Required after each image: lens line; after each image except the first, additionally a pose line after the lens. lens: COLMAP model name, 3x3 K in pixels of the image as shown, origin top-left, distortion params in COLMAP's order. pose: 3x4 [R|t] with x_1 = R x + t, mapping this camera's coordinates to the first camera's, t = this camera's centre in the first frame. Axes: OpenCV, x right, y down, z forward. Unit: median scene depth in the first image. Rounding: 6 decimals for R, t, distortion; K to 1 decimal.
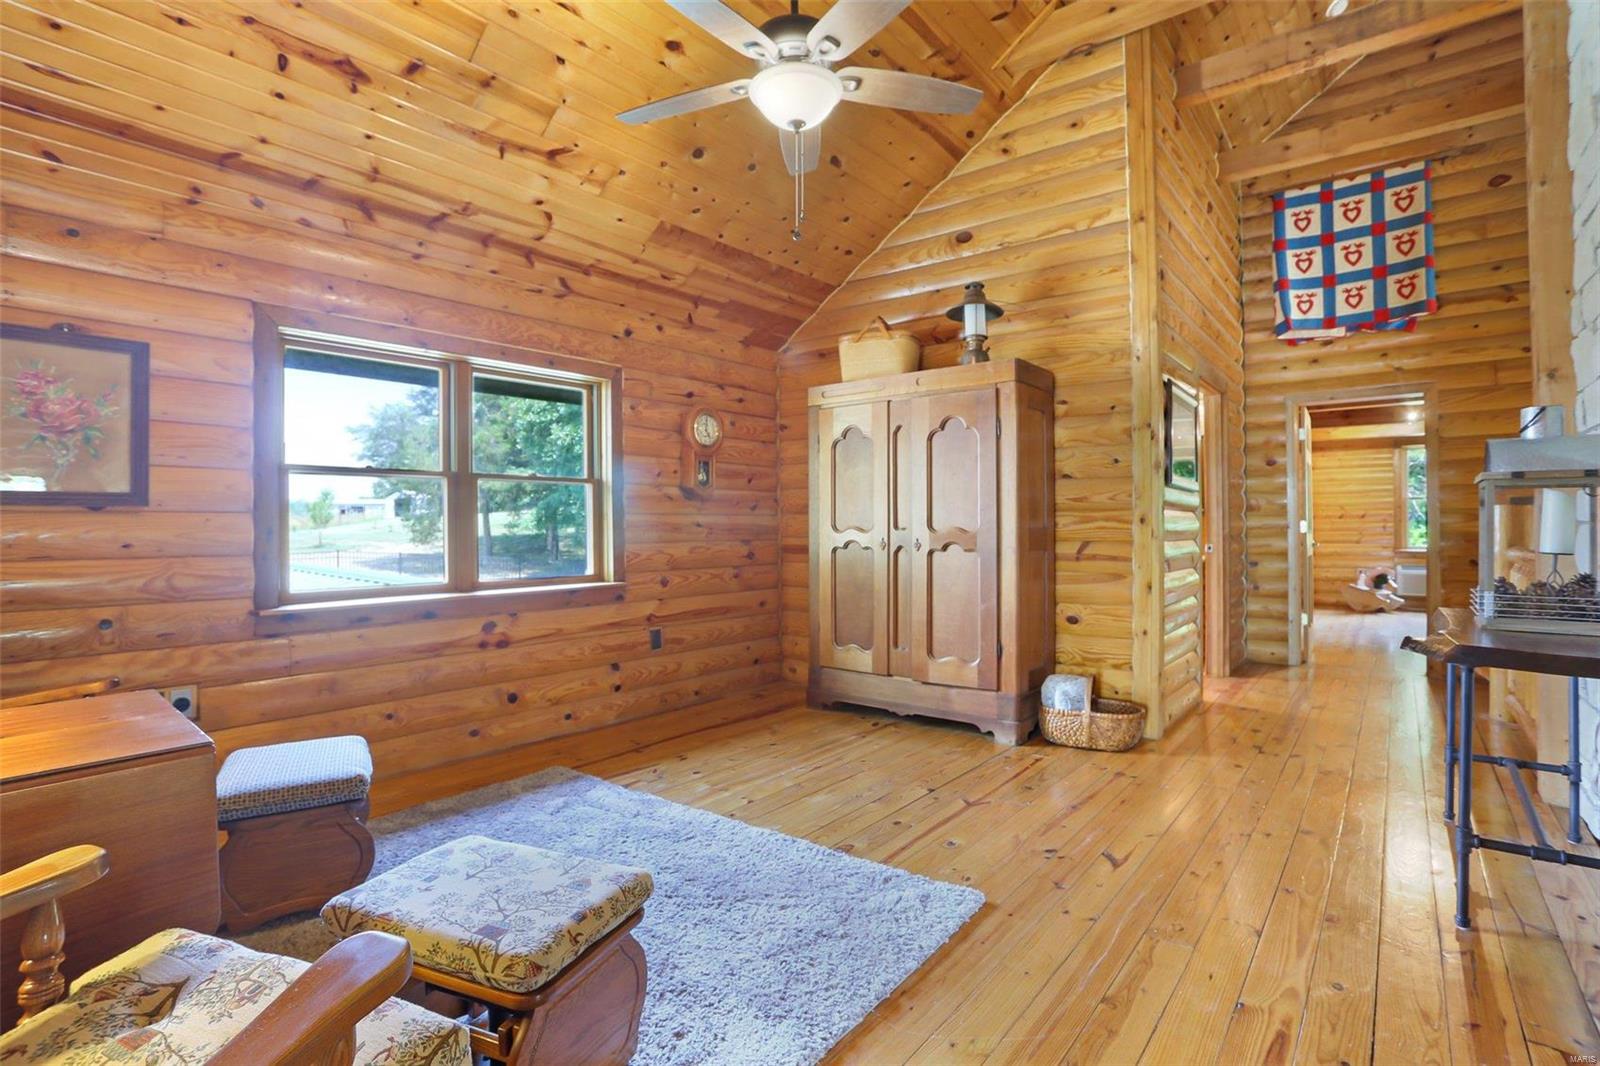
lens RADIAL K [[768.4, 0, 805.5], [0, 768.4, 531.4], [0, 0, 1]] dist [-0.041431, 0.009180]
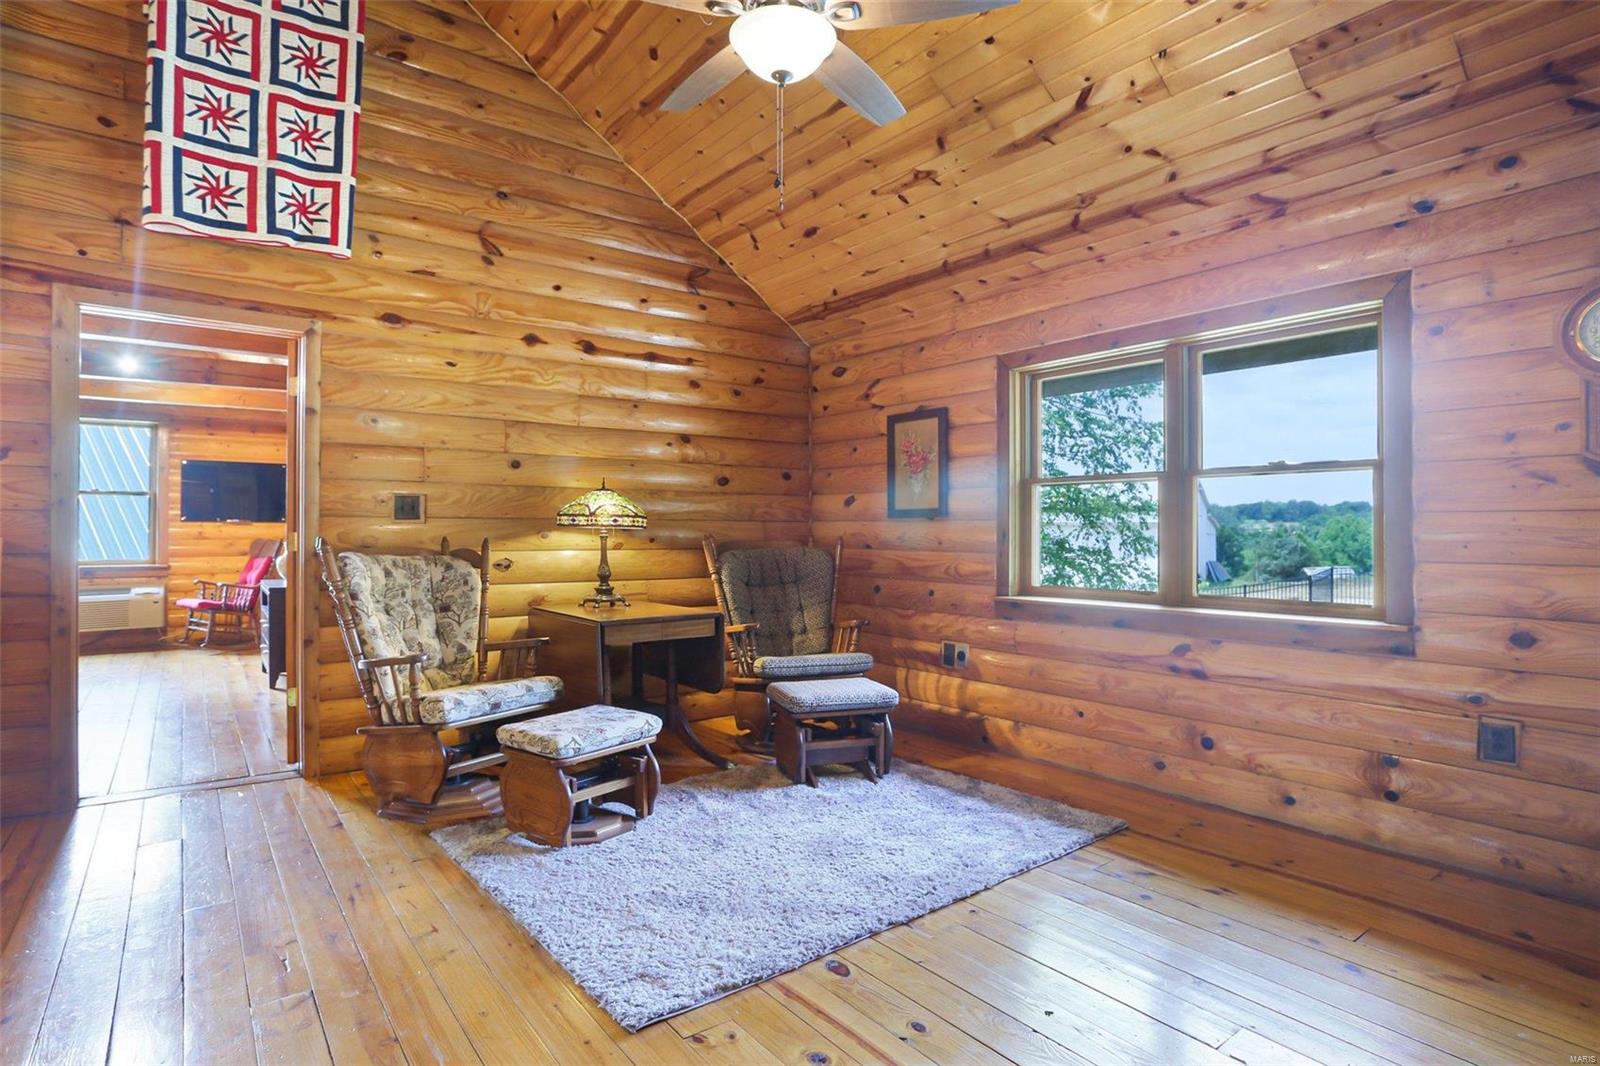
lens RADIAL K [[859.9, 0, 804.3], [0, 859.9, 526.9], [0, 0, 1]] dist [-0.006988, -0.000708]
pose [[-0.227213, -0.000379, -0.973845, 0.627408], [-0.010103, 0.999947, 0.001968, -0.009785], [0.973793, 0.010286, -0.227205, 0.823614]]
